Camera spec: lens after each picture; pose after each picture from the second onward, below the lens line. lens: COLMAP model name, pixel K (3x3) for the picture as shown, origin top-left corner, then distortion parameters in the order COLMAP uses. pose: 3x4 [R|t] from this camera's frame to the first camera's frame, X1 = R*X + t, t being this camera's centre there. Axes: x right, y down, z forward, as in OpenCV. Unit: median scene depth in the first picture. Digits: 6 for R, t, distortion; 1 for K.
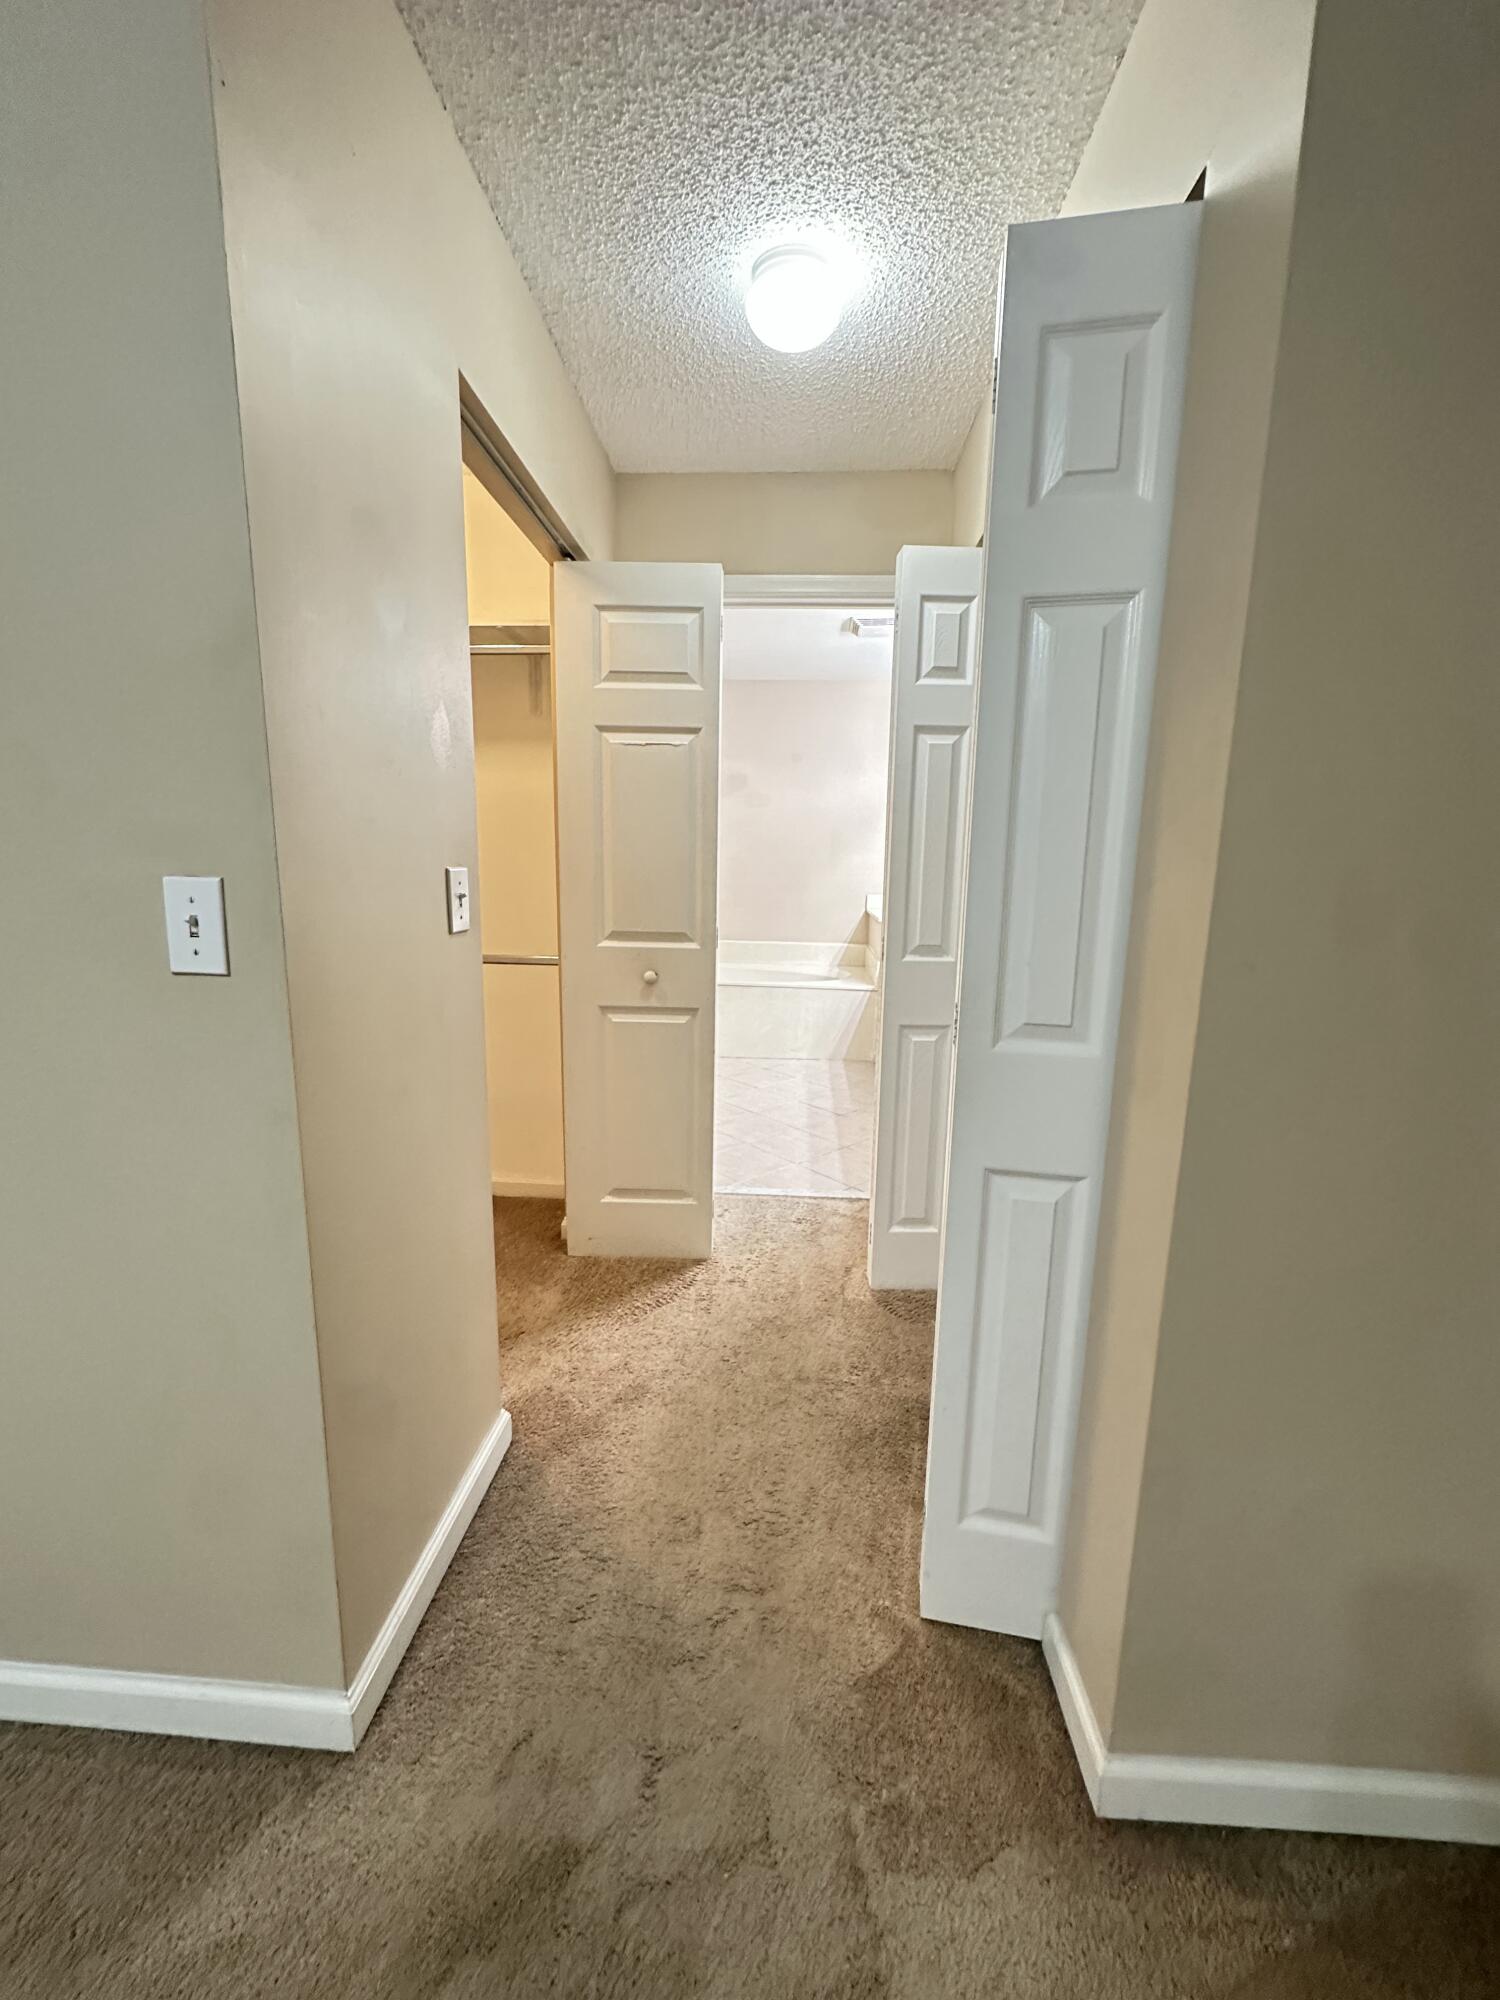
lens RADIAL K [[805.7, 0, 748.0], [0, 805.7, 990.4], [0, 0, 1]] dist [0.000620, 0.000197]
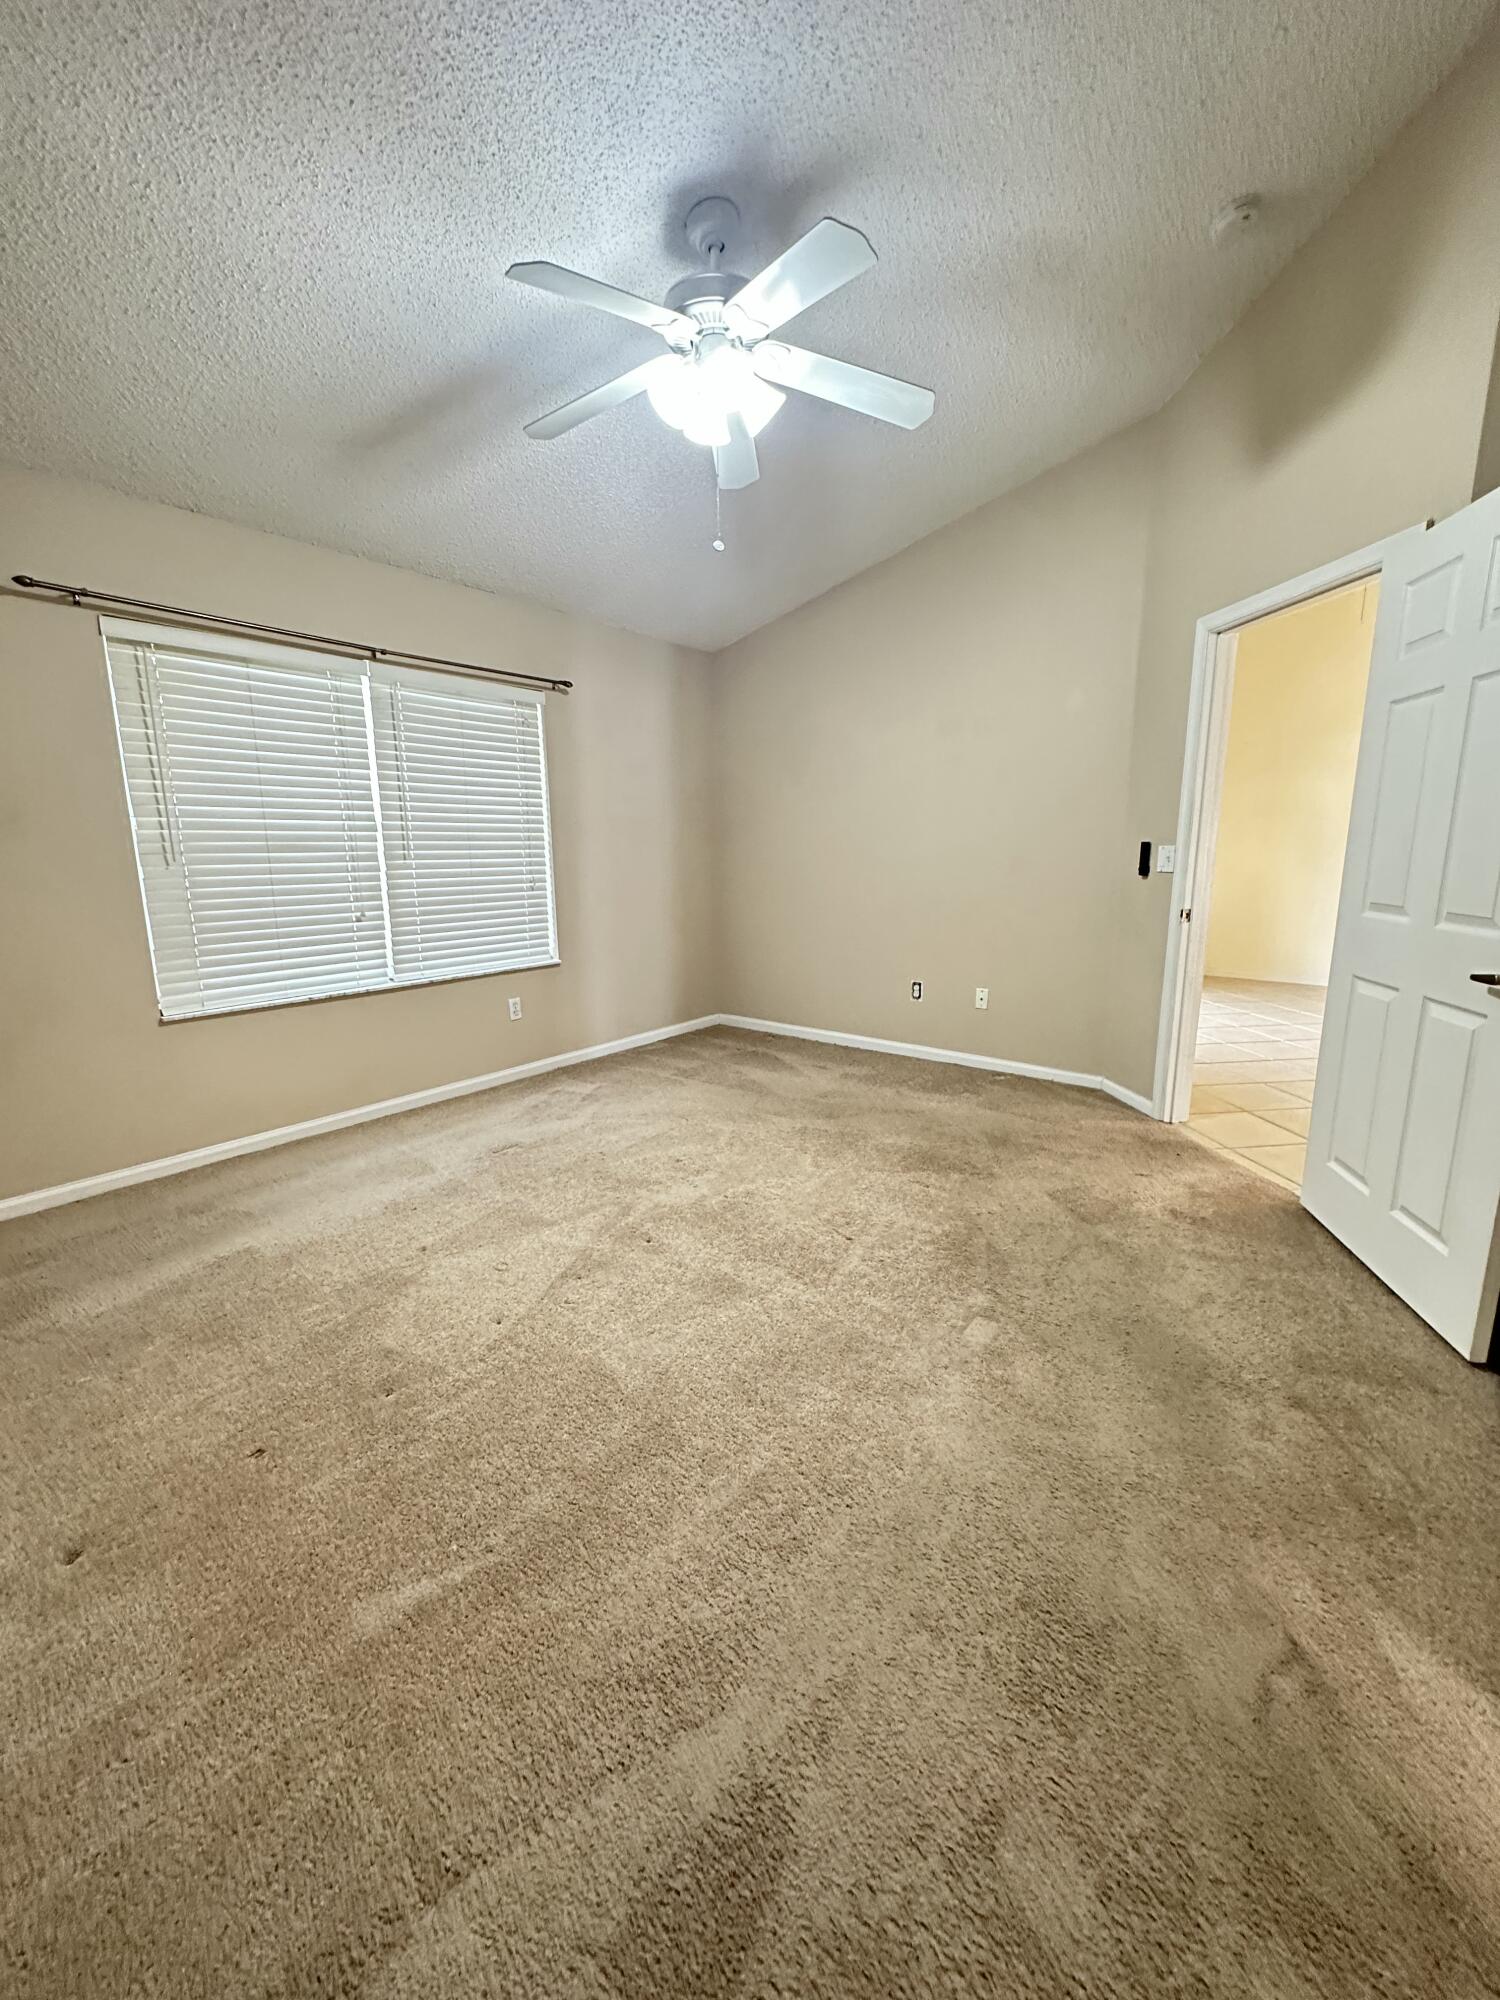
lens RADIAL K [[805.7, 0, 751.1], [0, 805.7, 1002.4], [0, 0, 1]] dist [0.000620, 0.000197]
pose [[-0.569311, 0.140984, -0.809944, 0.815733], [-0.157456, 0.948250, 0.275735, -0.031643], [0.806903, 0.284509, -0.517650, 0.516494]]
